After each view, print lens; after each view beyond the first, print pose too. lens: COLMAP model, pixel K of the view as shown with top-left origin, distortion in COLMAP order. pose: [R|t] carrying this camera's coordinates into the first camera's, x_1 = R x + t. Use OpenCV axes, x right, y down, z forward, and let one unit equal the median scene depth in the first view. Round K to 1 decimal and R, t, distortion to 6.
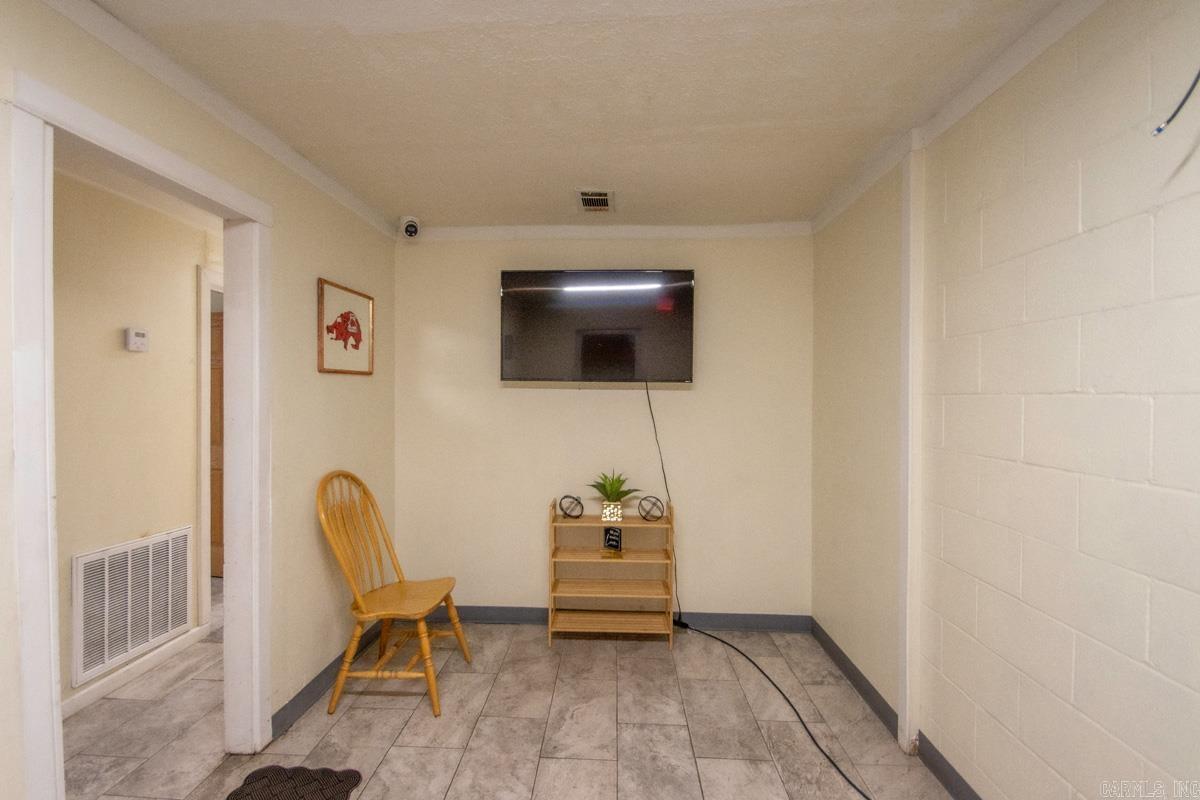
lens RADIAL K [[558.1, 0, 603.1], [0, 558.1, 400.0], [0, 0, 1]] dist [0.014347, -0.016508]
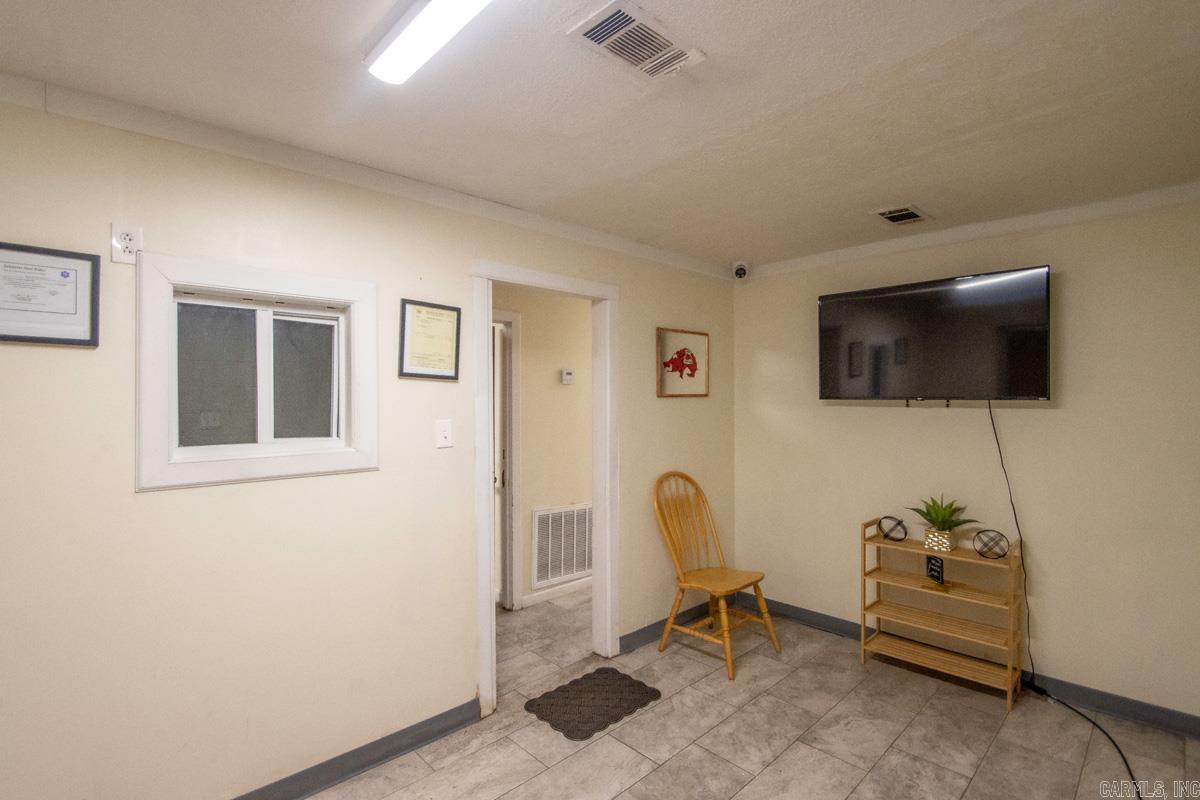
lens RADIAL K [[558.1, 0, 591.4], [0, 558.1, 404.7], [0, 0, 1]] dist [0.014347, -0.016508]
pose [[0.726903, -0.001897, -0.686738, 0.279392], [-0.001938, 0.999987, -0.004814, -0.022935], [0.686737, 0.004830, 0.726890, -0.082727]]
